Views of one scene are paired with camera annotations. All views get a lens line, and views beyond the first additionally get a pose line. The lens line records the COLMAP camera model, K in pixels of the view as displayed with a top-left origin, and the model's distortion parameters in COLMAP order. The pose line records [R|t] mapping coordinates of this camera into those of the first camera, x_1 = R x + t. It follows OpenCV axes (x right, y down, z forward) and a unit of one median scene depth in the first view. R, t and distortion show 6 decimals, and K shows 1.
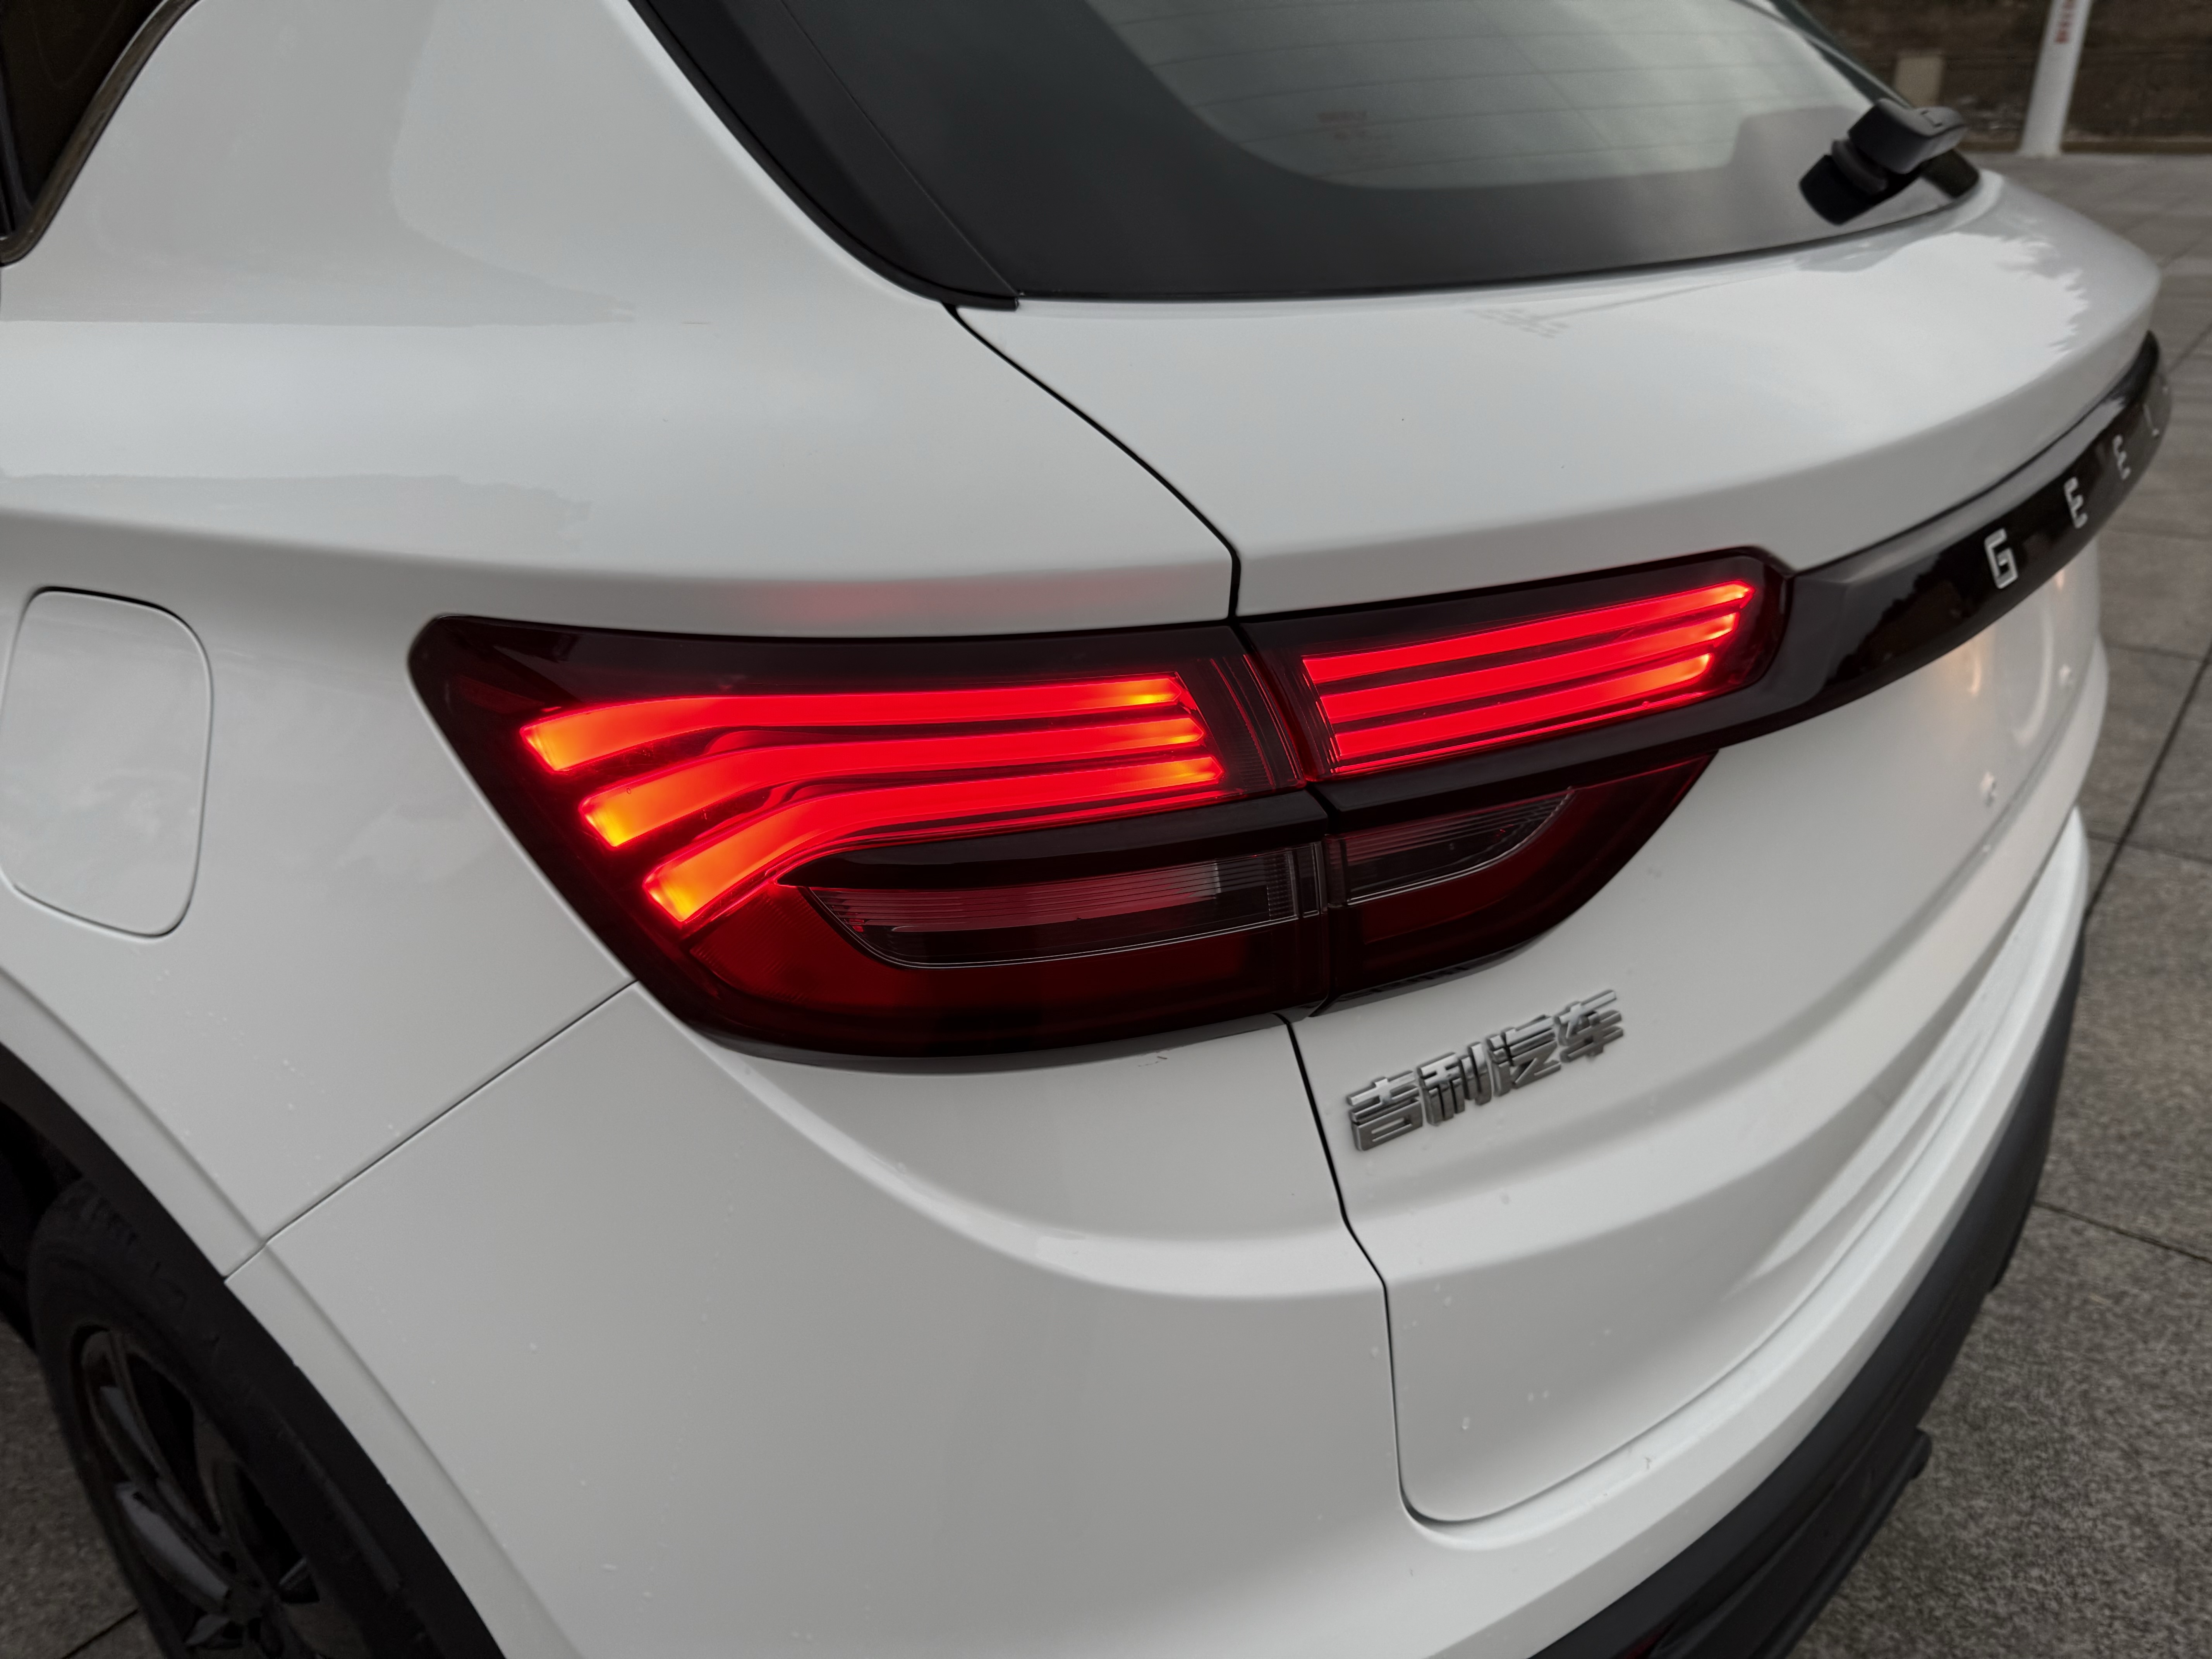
lens RADIAL K [[1541.7, 0, 1089.8], [0, 1541.7, 820.6], [0, 0, 1]] dist [-0.031548, 0.004760]
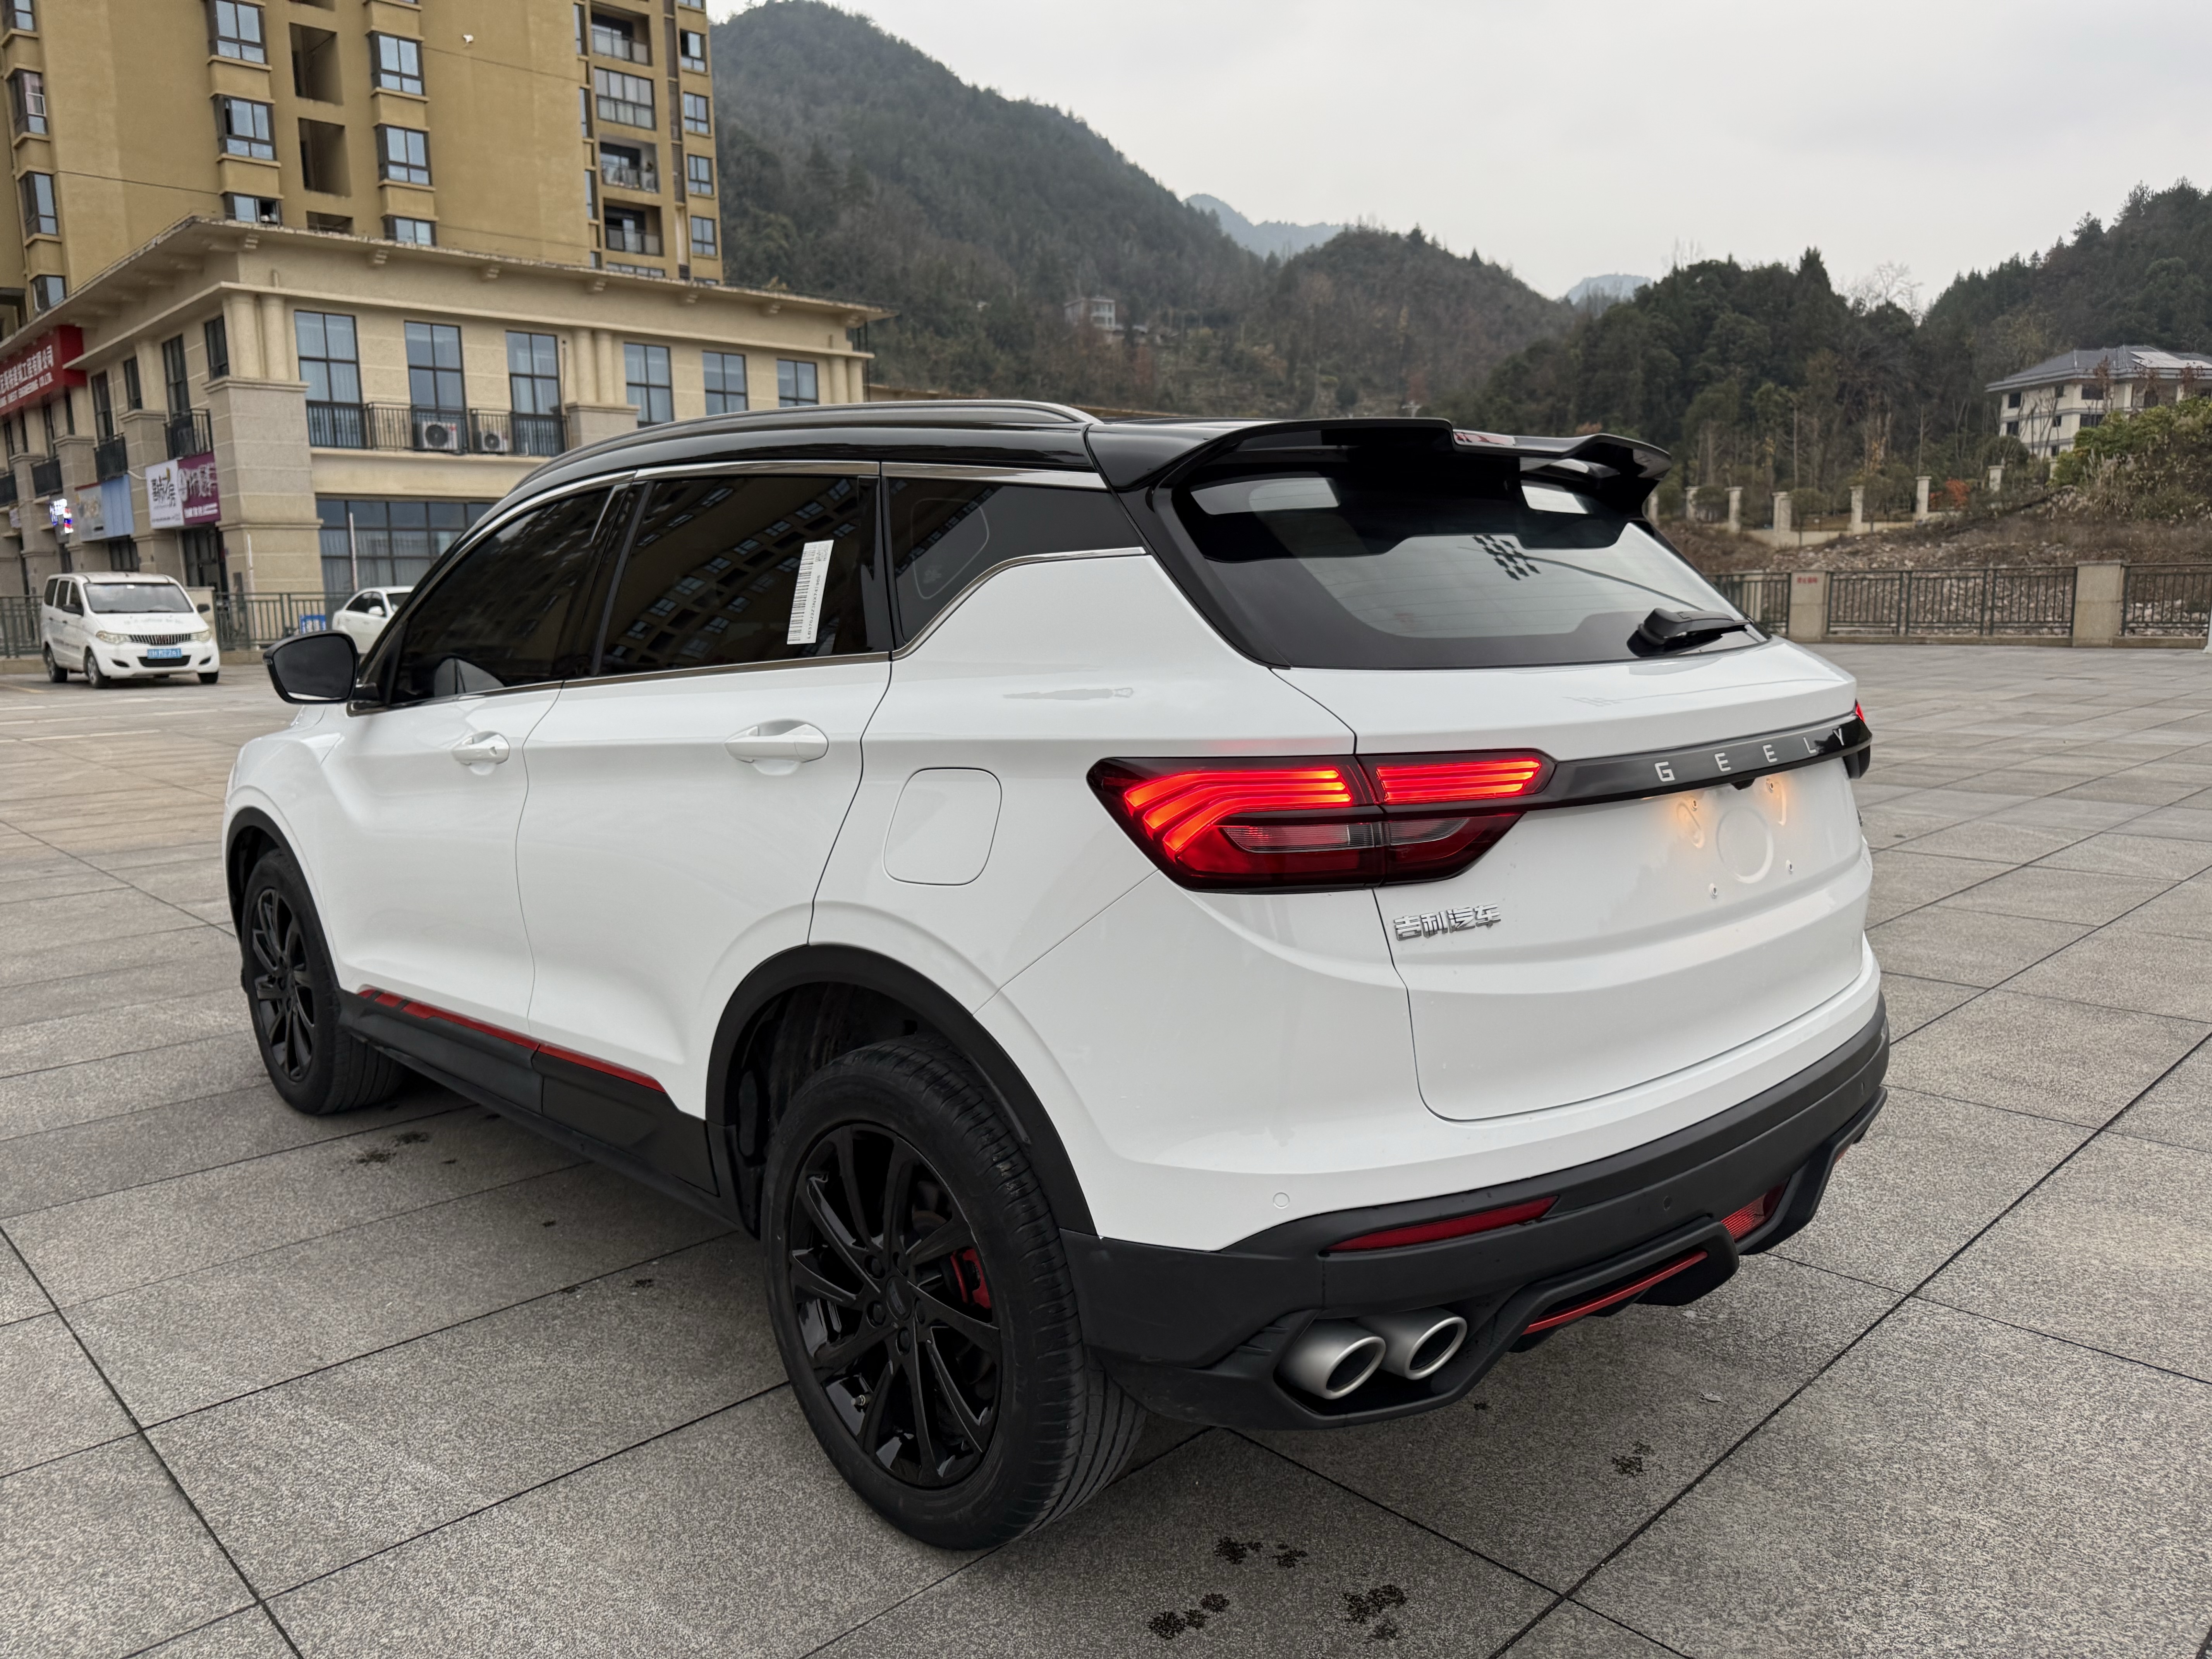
lens RADIAL K [[1541.7, 0, 1109.4], [0, 1541.7, 825.7], [0, 0, 1]] dist [-0.031548, 0.004760]
pose [[0.990684, 0.028382, -0.133192, 0.014219], [-0.065492, 0.956810, -0.283242, 0.871414], [0.119400, 0.289326, 0.949755, -1.906773]]
